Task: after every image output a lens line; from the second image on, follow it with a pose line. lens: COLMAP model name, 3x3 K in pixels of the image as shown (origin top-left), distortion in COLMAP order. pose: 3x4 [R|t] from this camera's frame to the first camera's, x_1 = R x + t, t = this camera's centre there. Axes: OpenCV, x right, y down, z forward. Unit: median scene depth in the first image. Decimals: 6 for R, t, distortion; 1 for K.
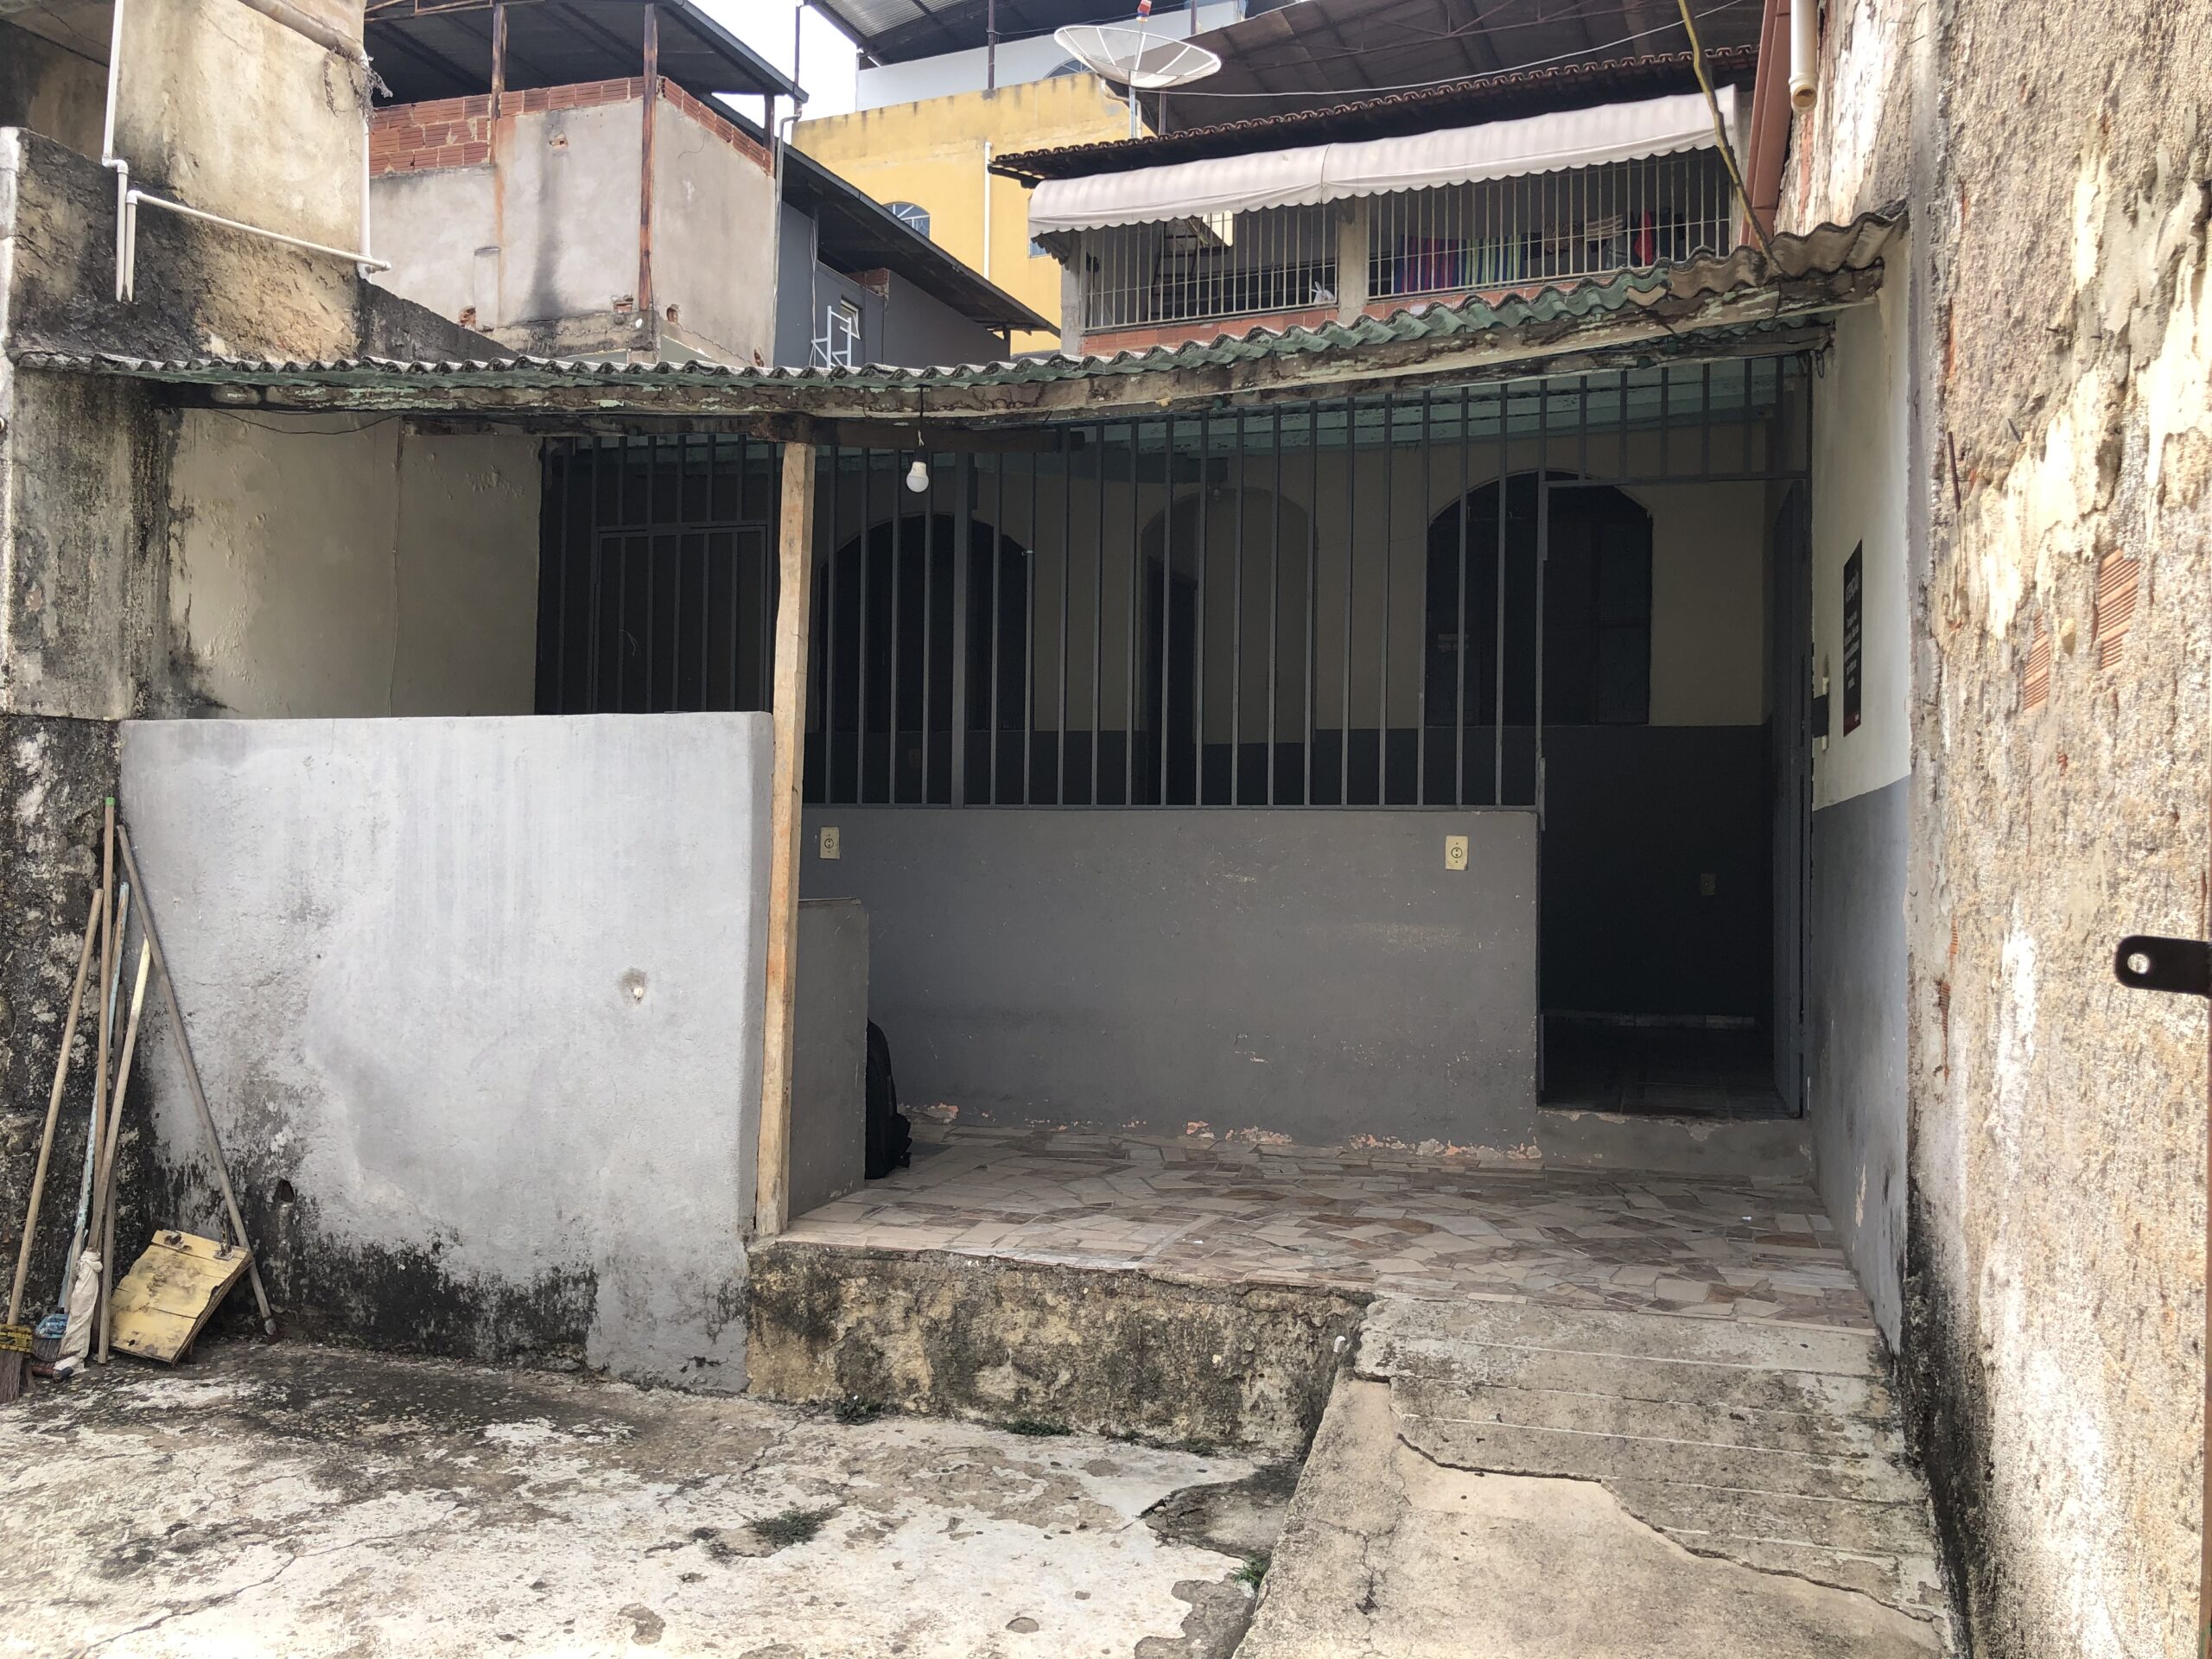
lens RADIAL K [[1834.1, 0, 1106.0], [0, 1834.1, 829.5], [0, 0, 1]] dist [0.043026, -0.034391]
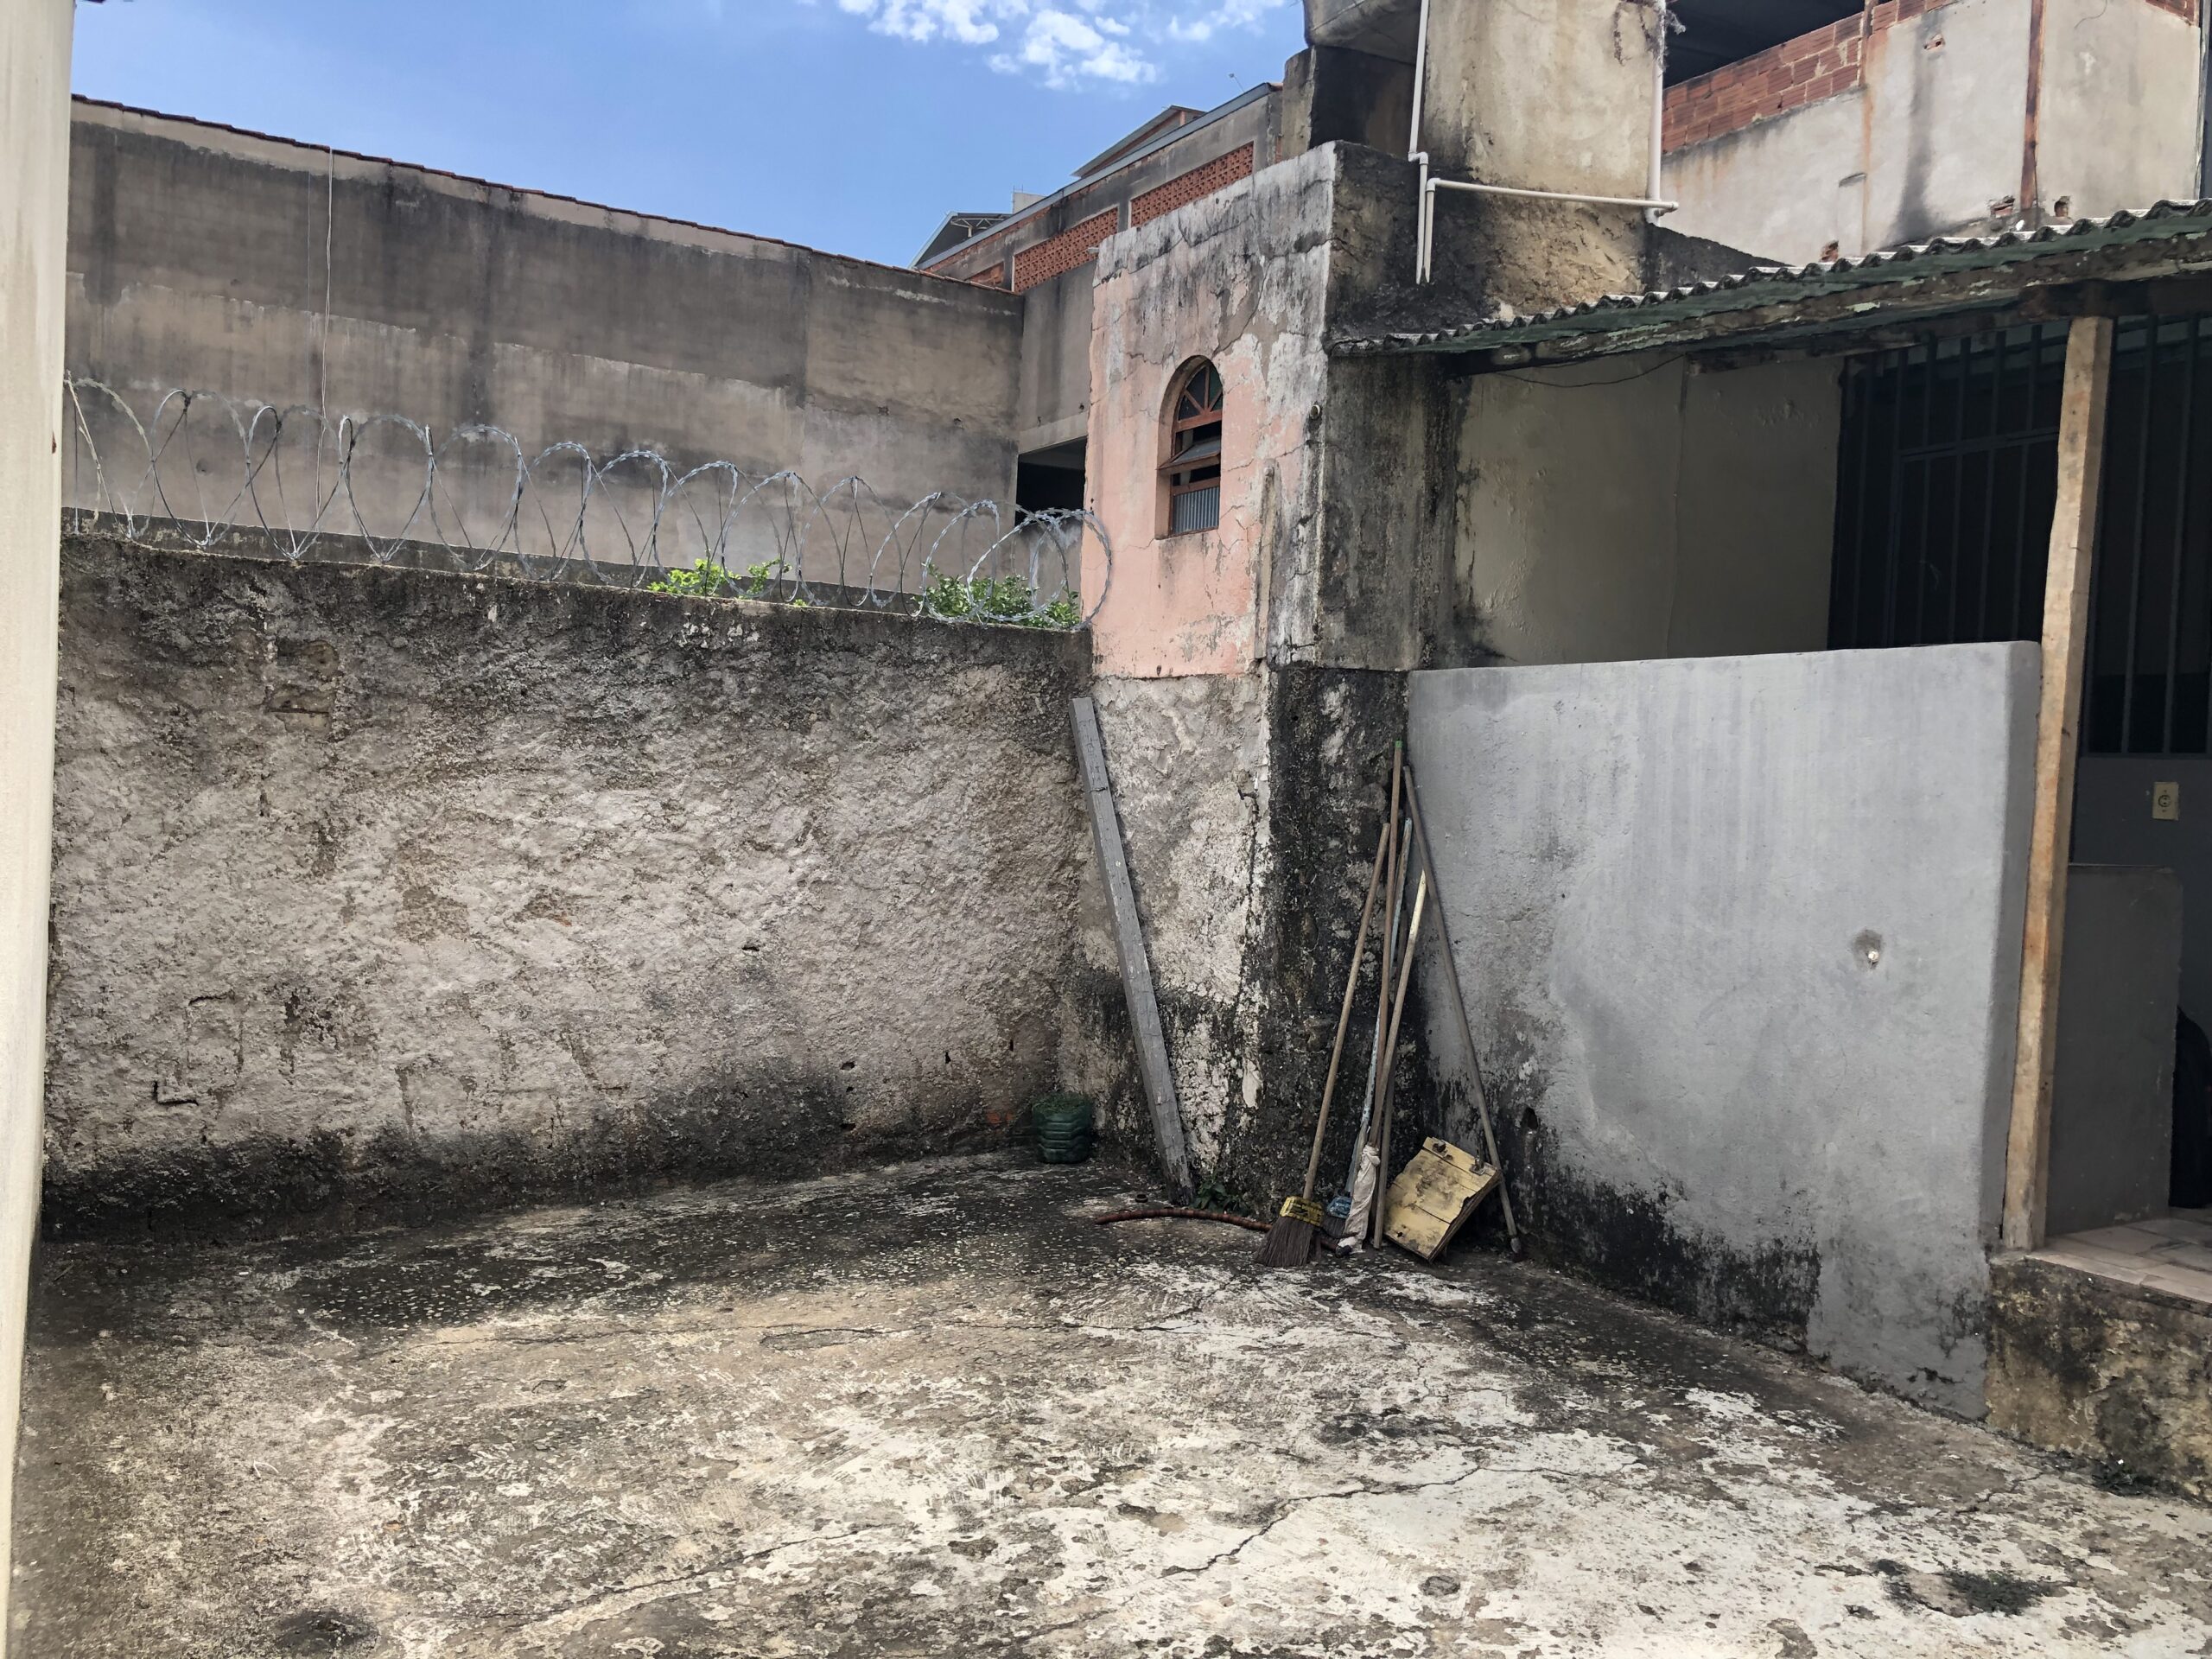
lens RADIAL K [[1834.1, 0, 1106.0], [0, 1834.1, 829.5], [0, 0, 1]] dist [0.043026, -0.034391]
pose [[0.757064, 0.035513, -0.652375, 0.049142], [-0.018813, 0.999293, 0.032565, 0.003341], [0.653070, -0.012380, 0.757196, 0.061358]]
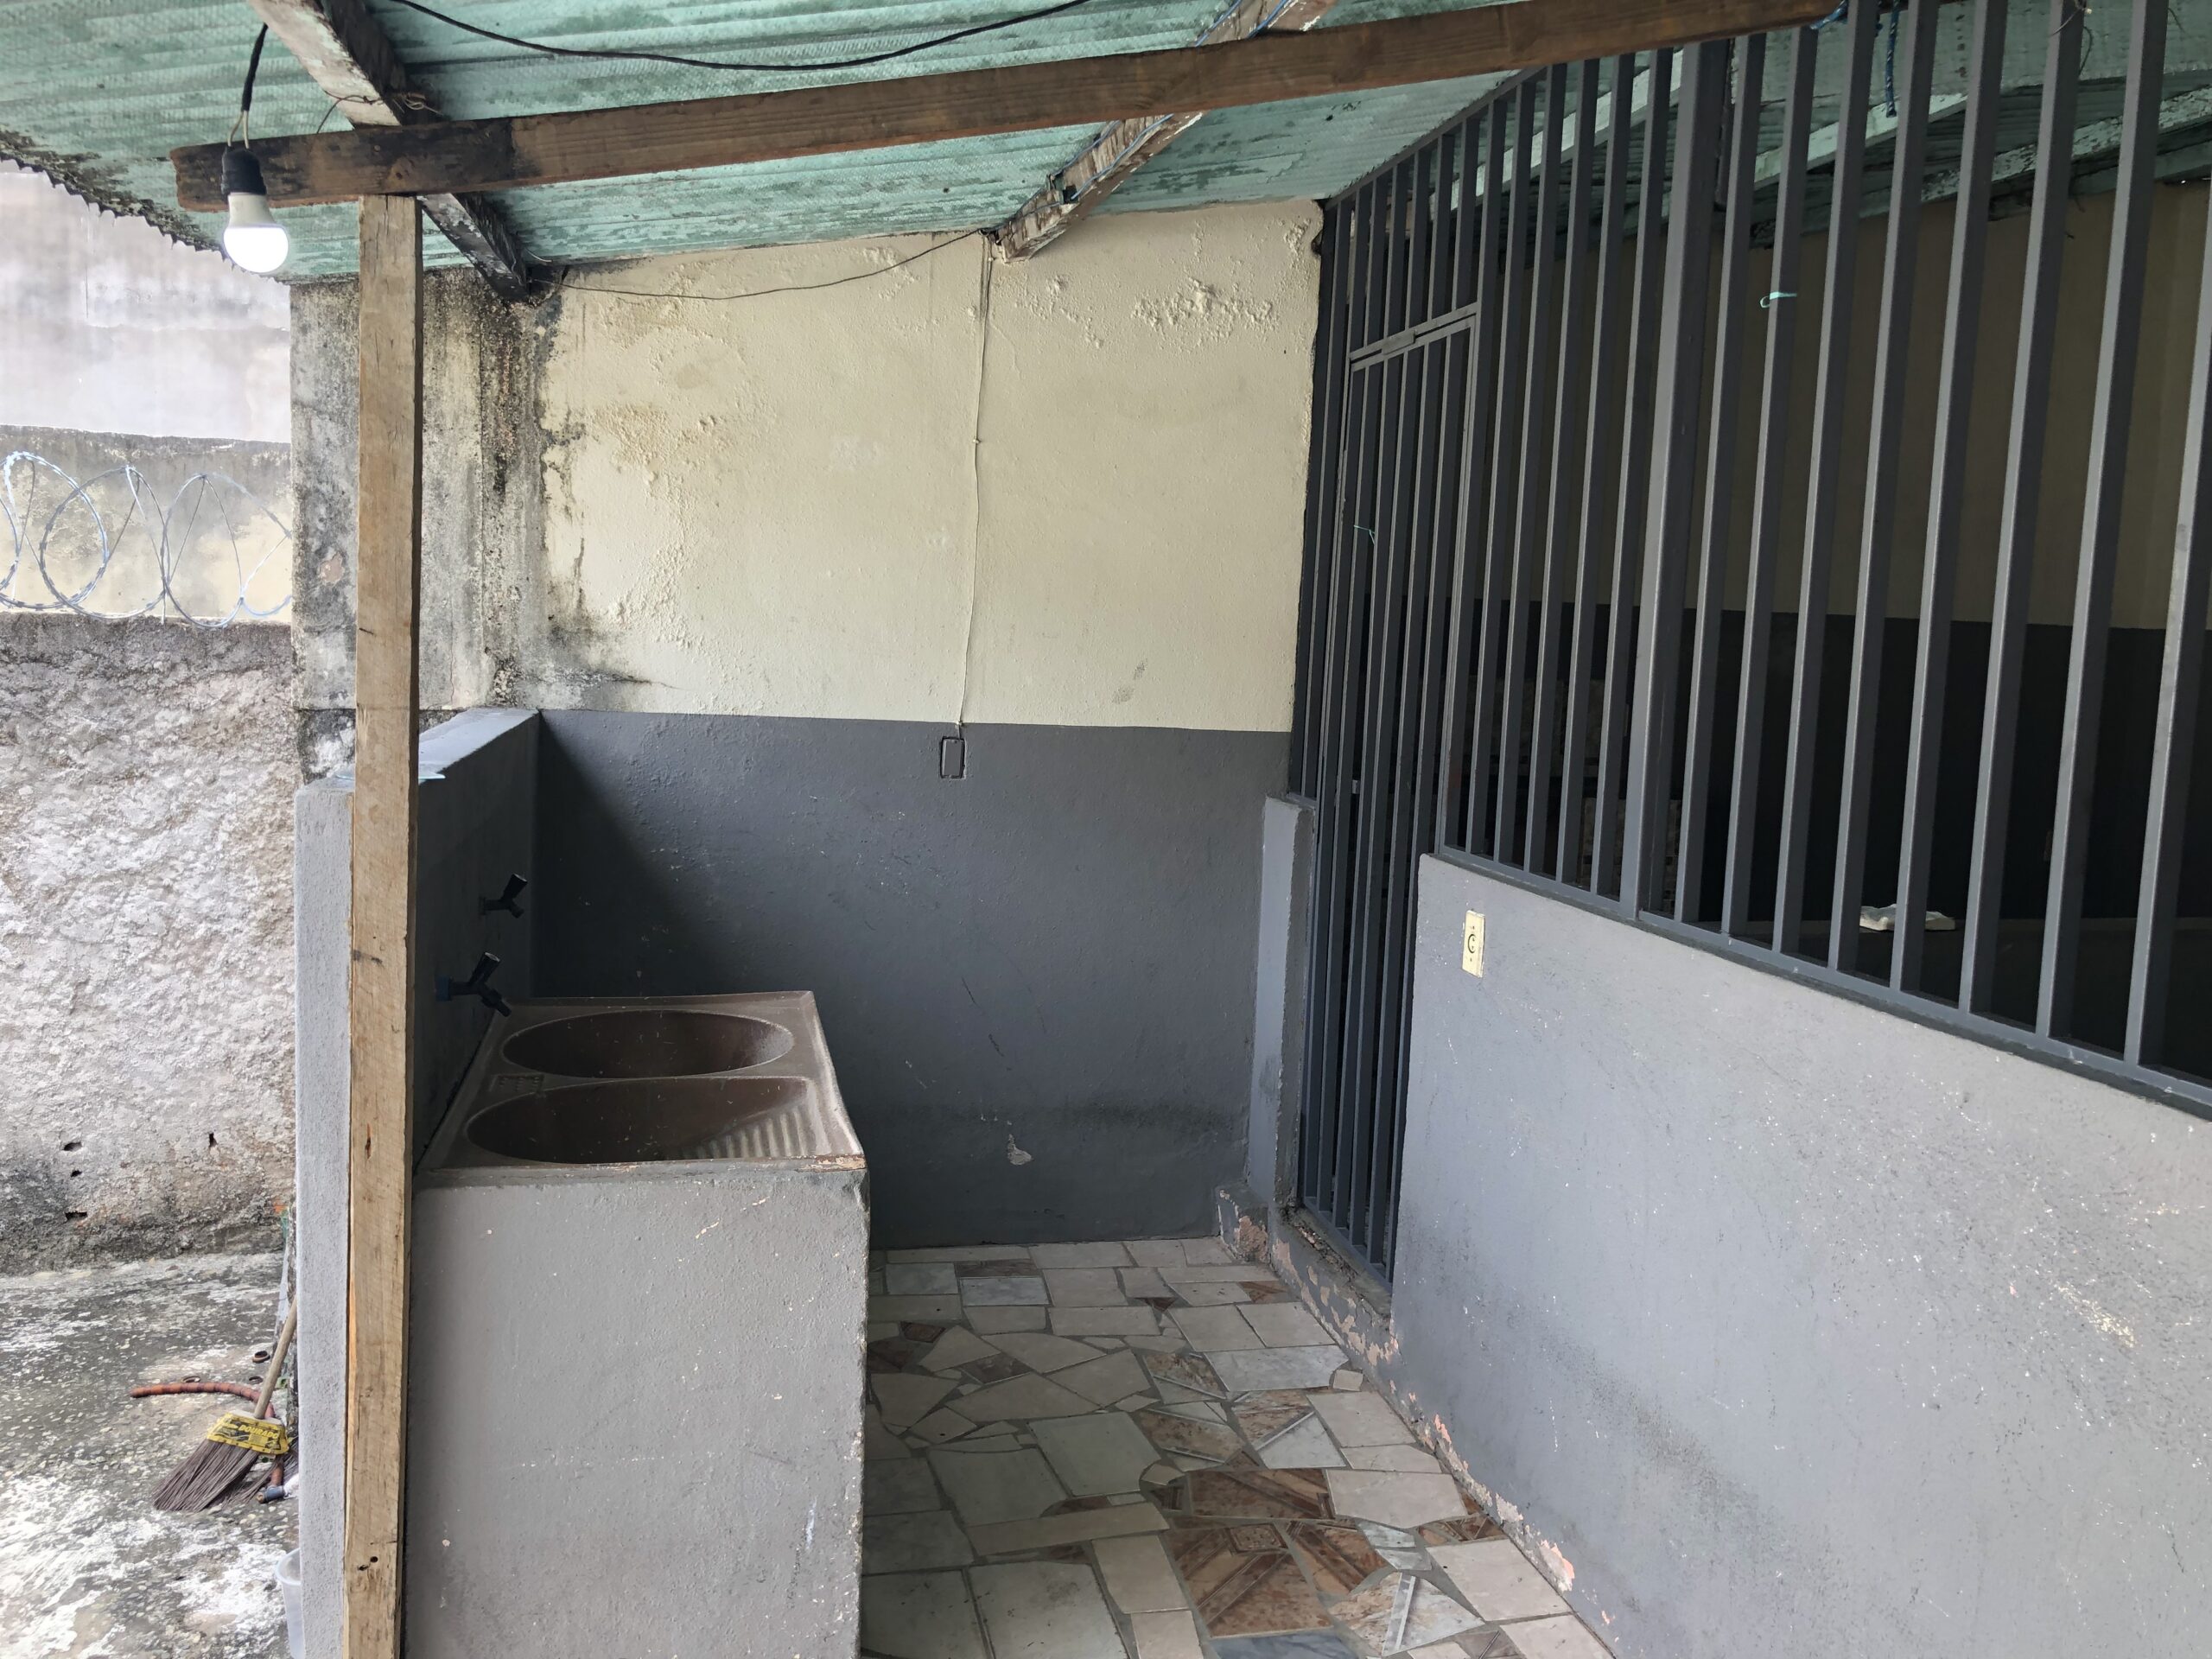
lens RADIAL K [[1873.7, 0, 1106.2], [0, 1873.7, 811.5], [0, 0, 1]] dist [-0.005841, -0.008883]
pose [[0.503892, 0.096373, -0.858374, 0.331476], [-0.018149, 0.994718, 0.101027, -0.110193], [0.863576, -0.035328, 0.502979, 0.899930]]
